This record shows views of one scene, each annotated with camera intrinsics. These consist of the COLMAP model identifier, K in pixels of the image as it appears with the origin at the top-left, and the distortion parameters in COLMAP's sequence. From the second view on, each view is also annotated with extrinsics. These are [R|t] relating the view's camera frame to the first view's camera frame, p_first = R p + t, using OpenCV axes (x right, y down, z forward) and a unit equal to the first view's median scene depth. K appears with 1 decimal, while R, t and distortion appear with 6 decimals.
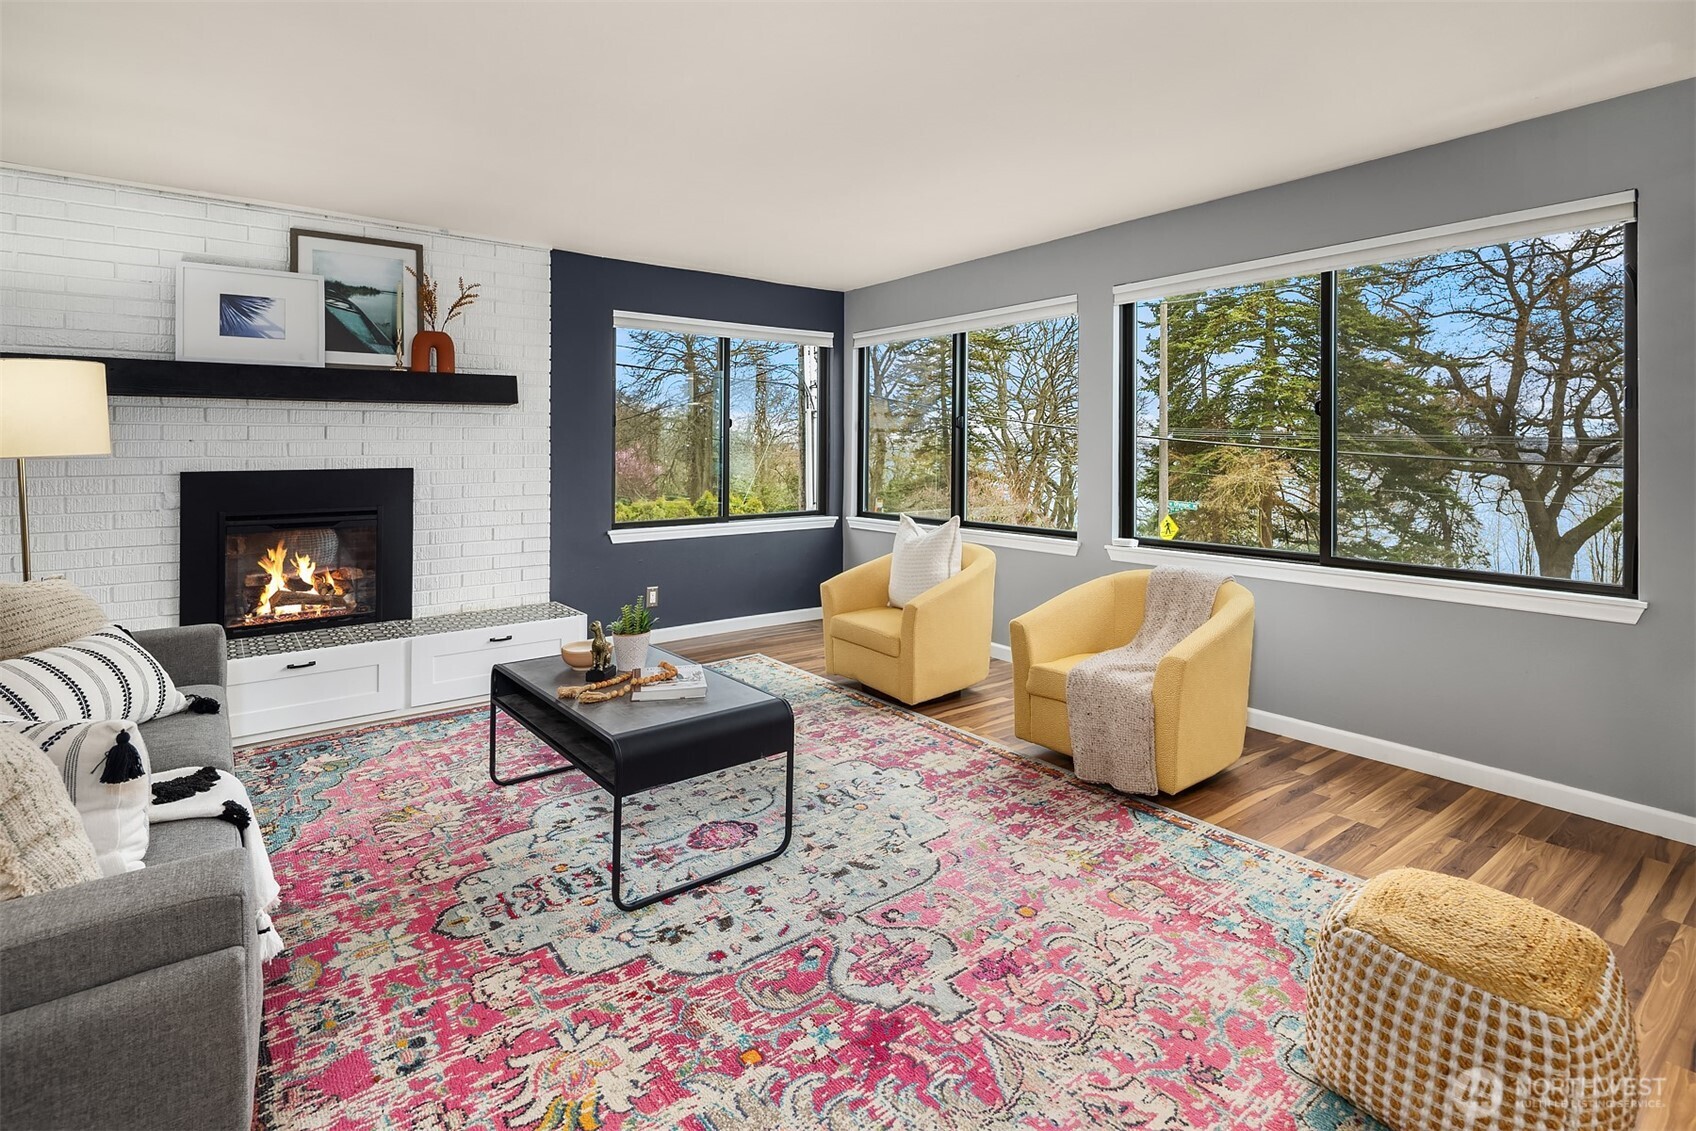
lens RADIAL K [[841.4, 0, 844.4], [0, 841.4, 426.6], [0, 0, 1]] dist [0.000451, -0.002102]
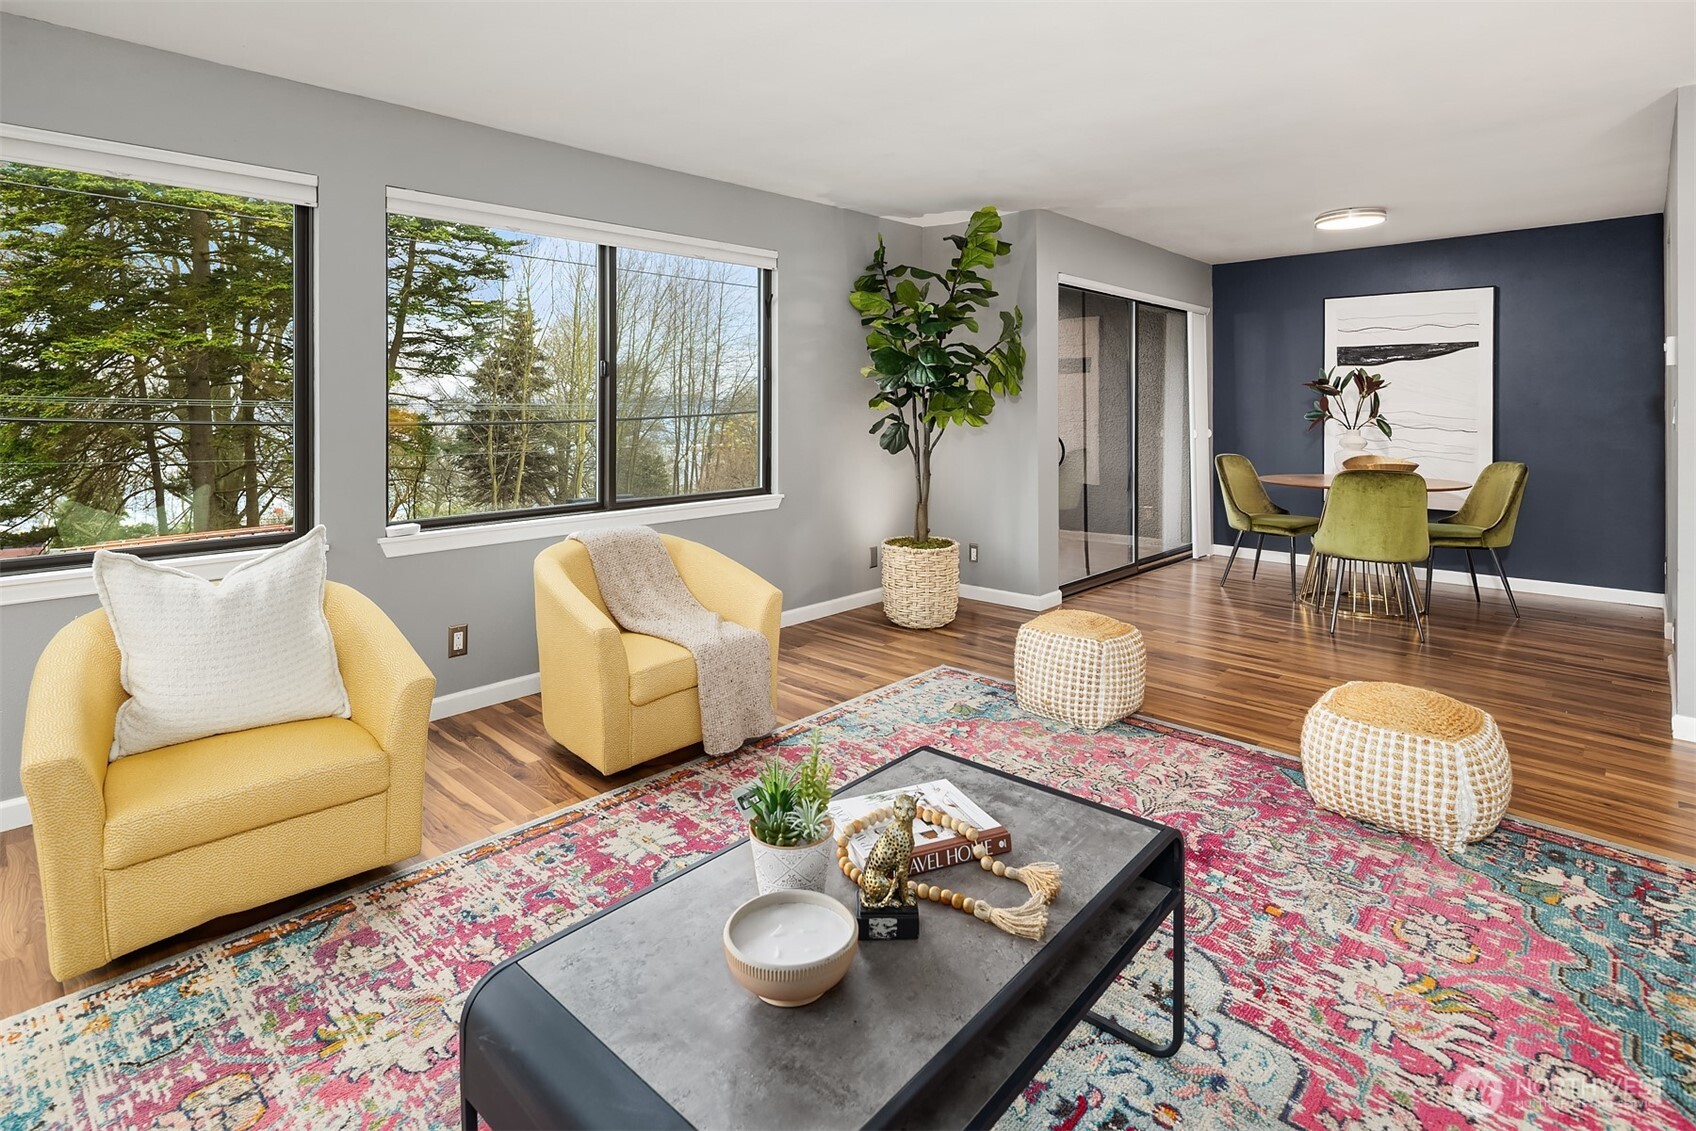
lens RADIAL K [[841.4, 0, 842.2], [0, 841.4, 412.0], [0, 0, 1]] dist [0.000451, -0.002102]
pose [[-0.160502, -0.013137, 0.986948, -0.748122], [-0.022973, 0.999690, 0.009570, 0.022637], [-0.986768, -0.021137, -0.160754, 1.141425]]
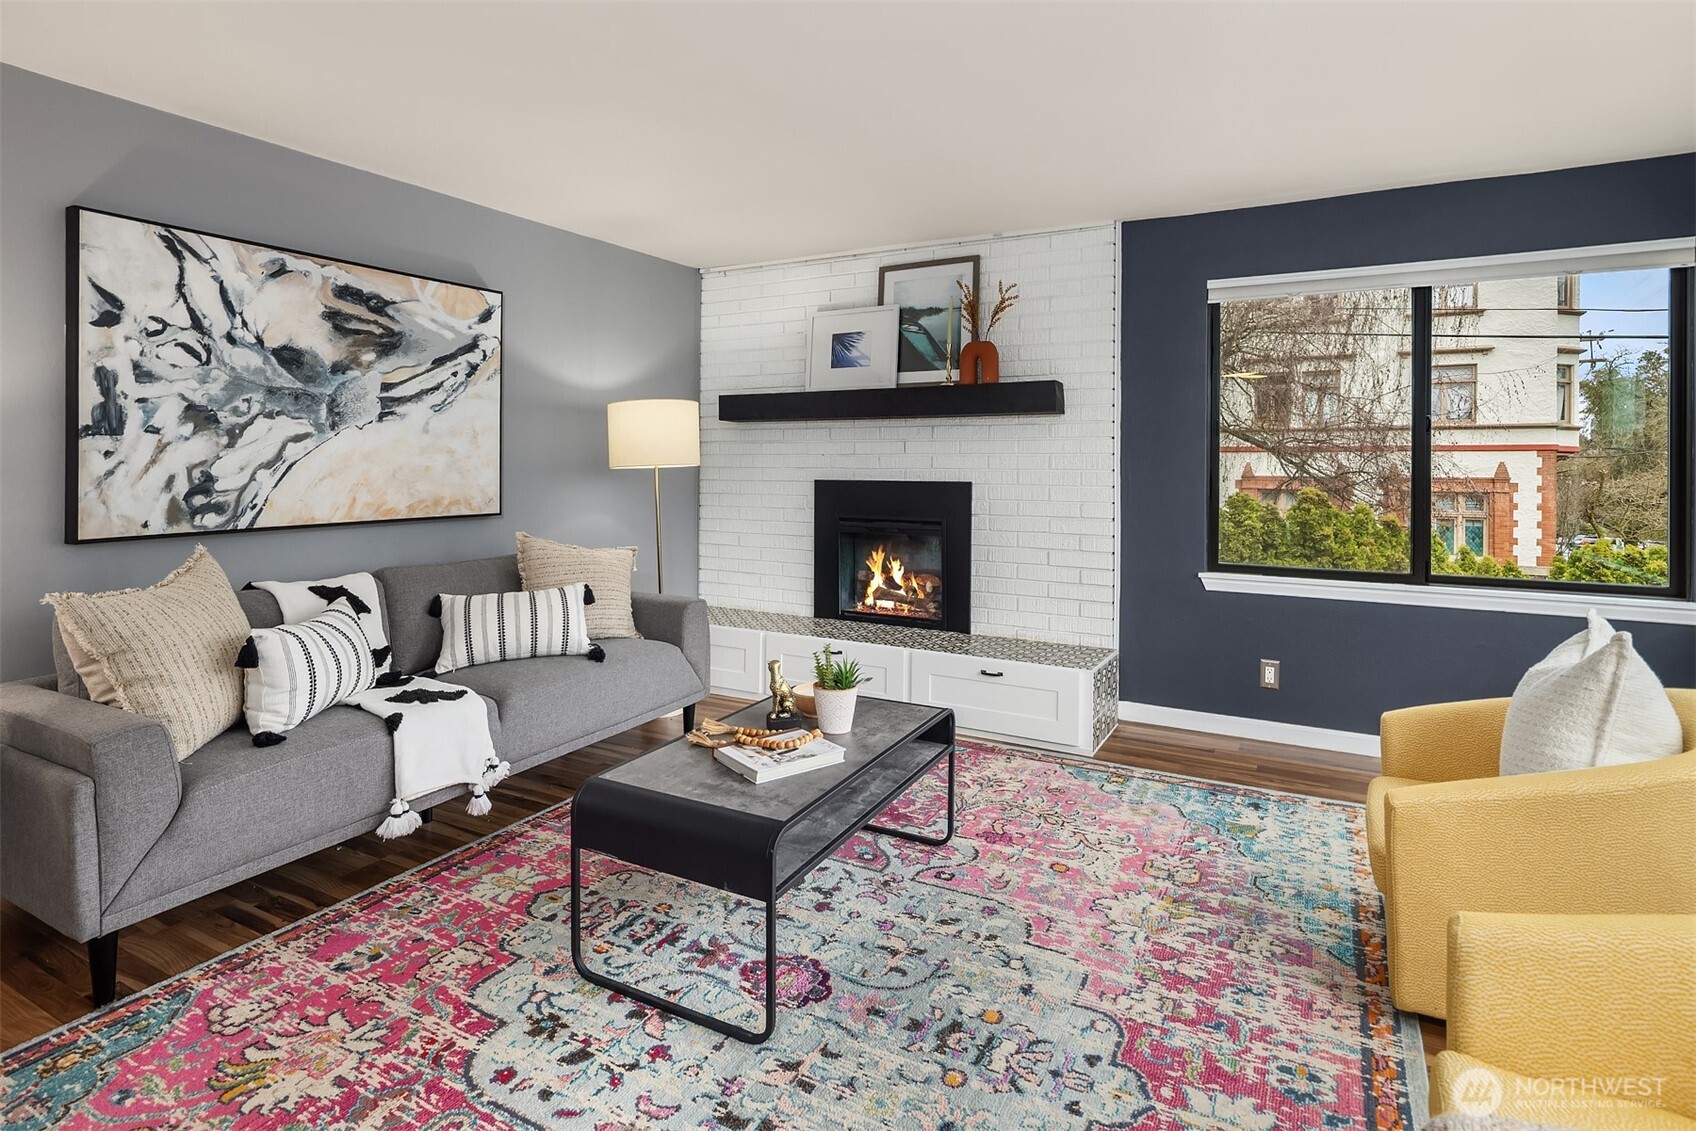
lens RADIAL K [[841.4, 0, 831.0], [0, 841.4, 472.4], [0, 0, 1]] dist [0.000451, -0.002102]
pose [[0.388769, 0.017446, -0.921170, 0.545348], [0.018181, 0.999481, 0.026603, 0.012735], [0.921156, -0.027090, 0.388250, 0.742104]]
